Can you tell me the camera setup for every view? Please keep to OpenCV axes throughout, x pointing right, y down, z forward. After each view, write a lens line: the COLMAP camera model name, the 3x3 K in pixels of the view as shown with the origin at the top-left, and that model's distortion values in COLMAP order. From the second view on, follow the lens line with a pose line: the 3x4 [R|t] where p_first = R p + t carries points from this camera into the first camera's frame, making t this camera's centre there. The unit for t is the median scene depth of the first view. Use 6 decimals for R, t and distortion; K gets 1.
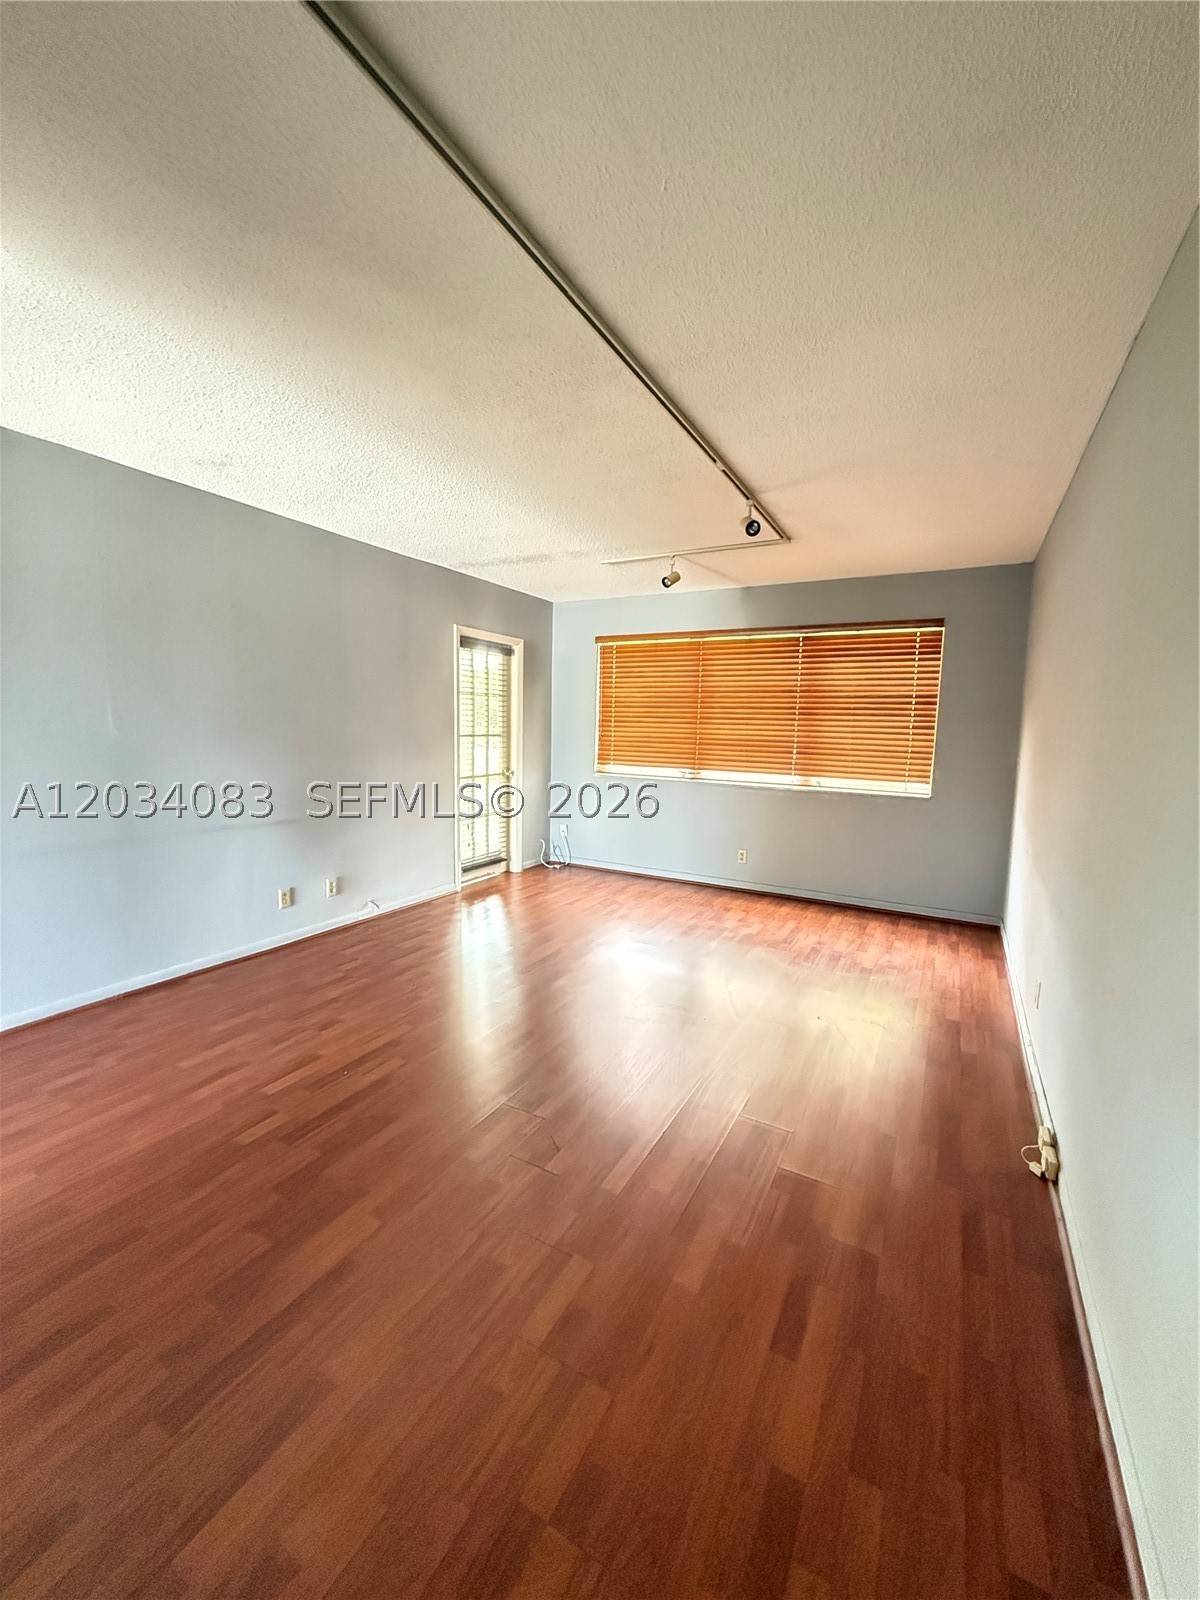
lens RADIAL K [[636.9, 0, 600.0], [0, 636.9, 800.0], [0, 0, 1]] dist [-0.000636, -0.000253]
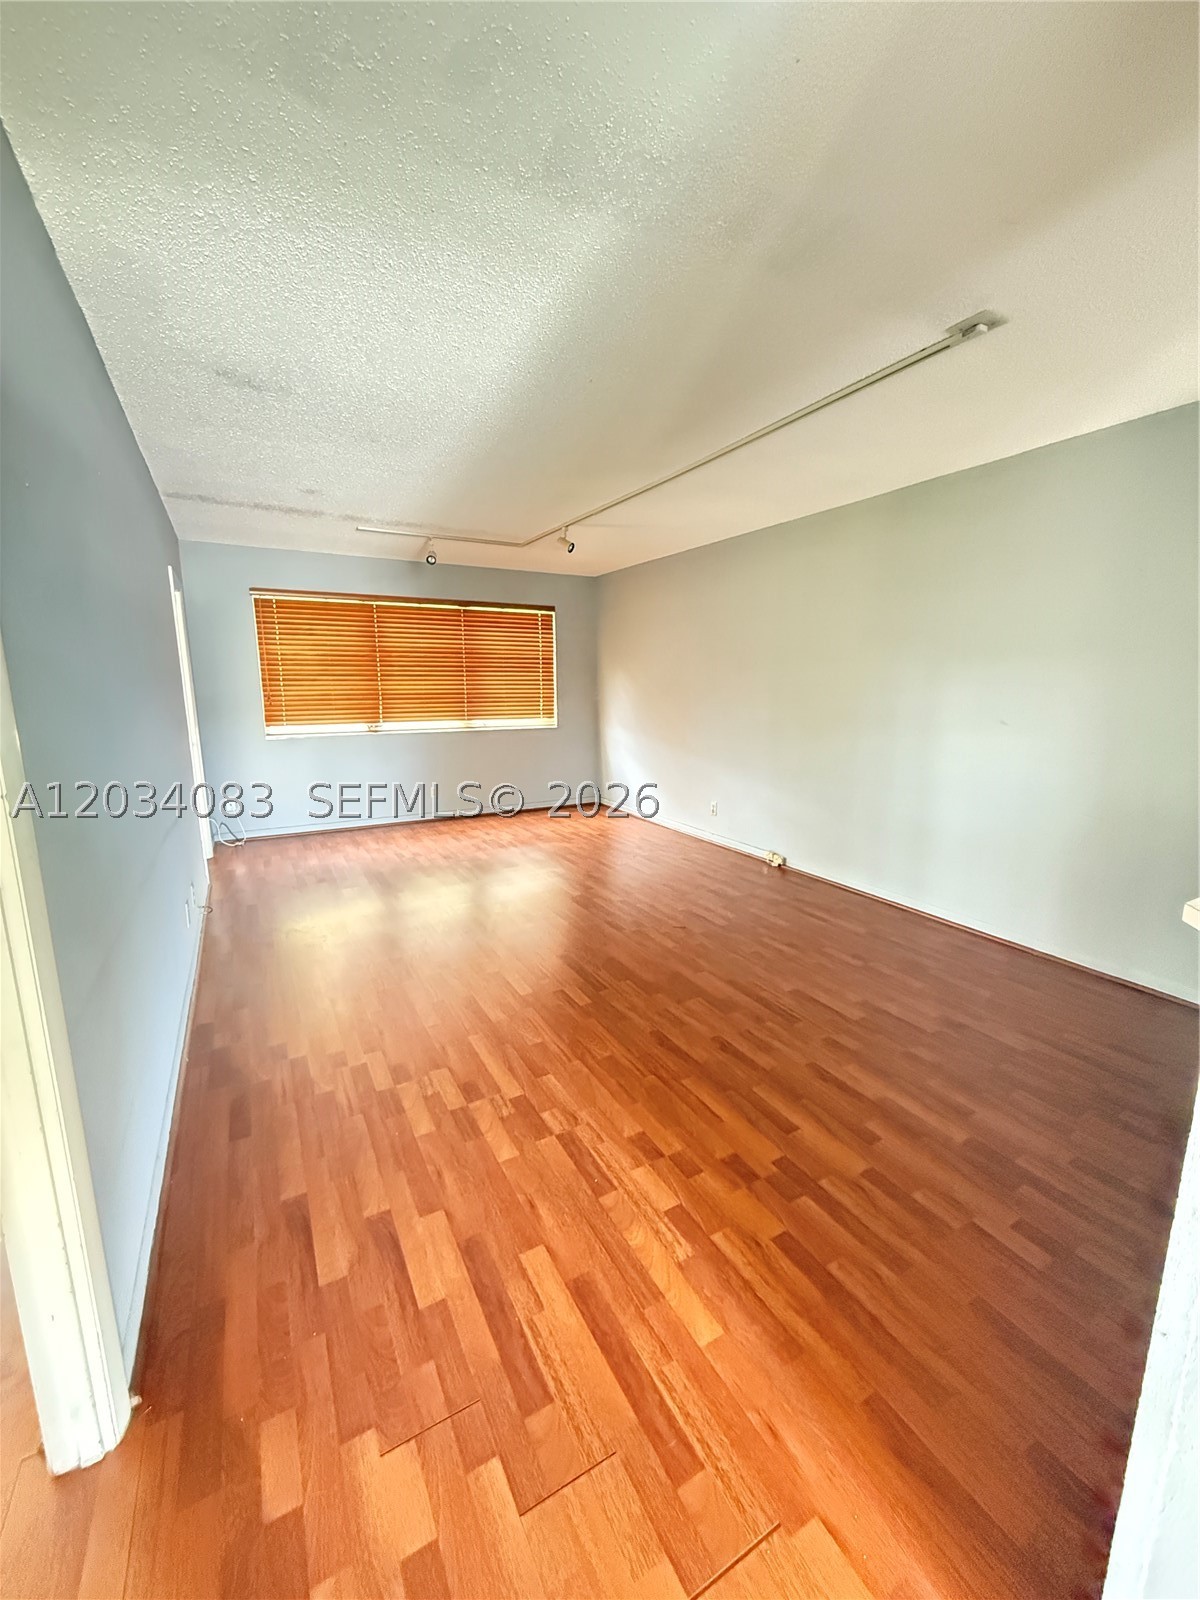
lens RADIAL K [[636.9, 0, 600.0], [0, 636.9, 800.0], [0, 0, 1]] dist [-0.000636, -0.000253]
pose [[0.524904, -0.180808, 0.831736, -0.628760], [0.111993, 0.983353, 0.143089, -0.032664], [-0.843761, 0.018041, 0.536415, 0.092473]]
